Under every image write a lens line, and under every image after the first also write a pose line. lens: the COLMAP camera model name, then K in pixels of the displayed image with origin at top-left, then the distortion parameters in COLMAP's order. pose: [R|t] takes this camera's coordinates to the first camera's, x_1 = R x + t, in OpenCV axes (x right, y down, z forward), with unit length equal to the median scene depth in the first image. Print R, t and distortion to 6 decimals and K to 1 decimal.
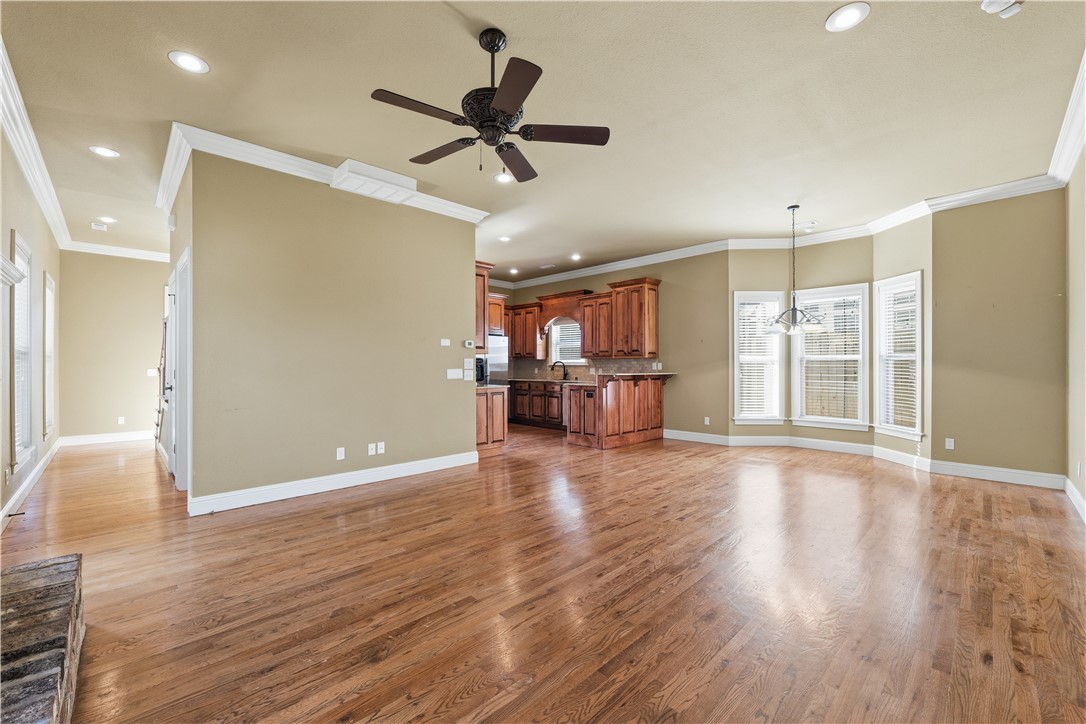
lens RADIAL K [[450.9, 0, 540.5], [0, 450.9, 363.3], [0, 0, 1]] dist [-0.015683, 0.000837]
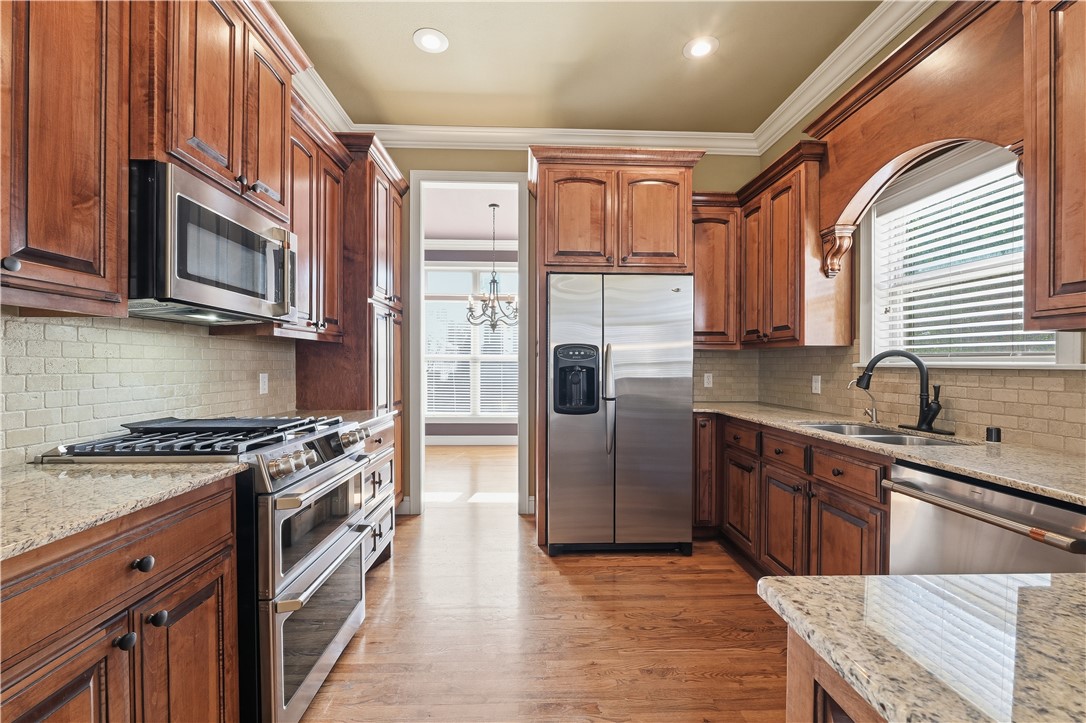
lens RADIAL K [[450.9, 0, 544.4], [0, 450.9, 365.1], [0, 0, 1]] dist [-0.015683, 0.000837]
pose [[0.736257, 0.003475, -0.676693, 0.075343], [0.000378, 0.999985, 0.005547, 0.002030], [0.676702, -0.004340, 0.736245, 0.825233]]
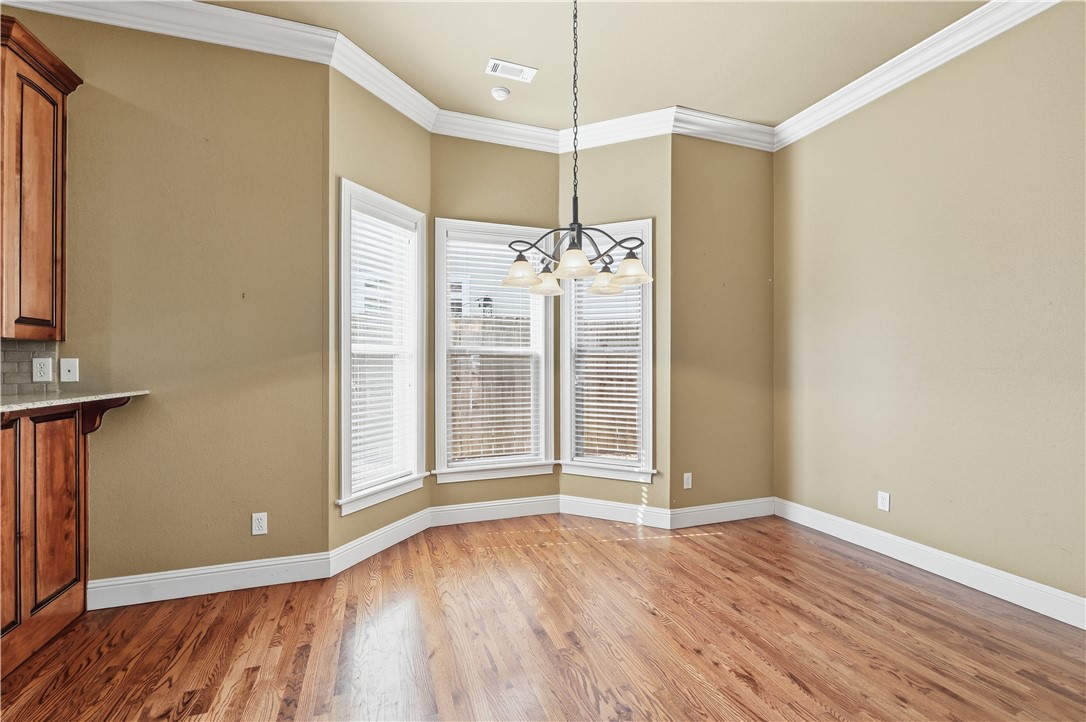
lens RADIAL K [[459.6, 0, 539.1], [0, 459.6, 359.9], [0, 0, 1]] dist [-0.004517, 0.000431]
pose [[0.423465, 0.008702, 0.905871, 0.123255], [-0.001345, 0.999959, -0.008977, 0.002307], [-0.905912, 0.002583, 0.423459, 0.593632]]
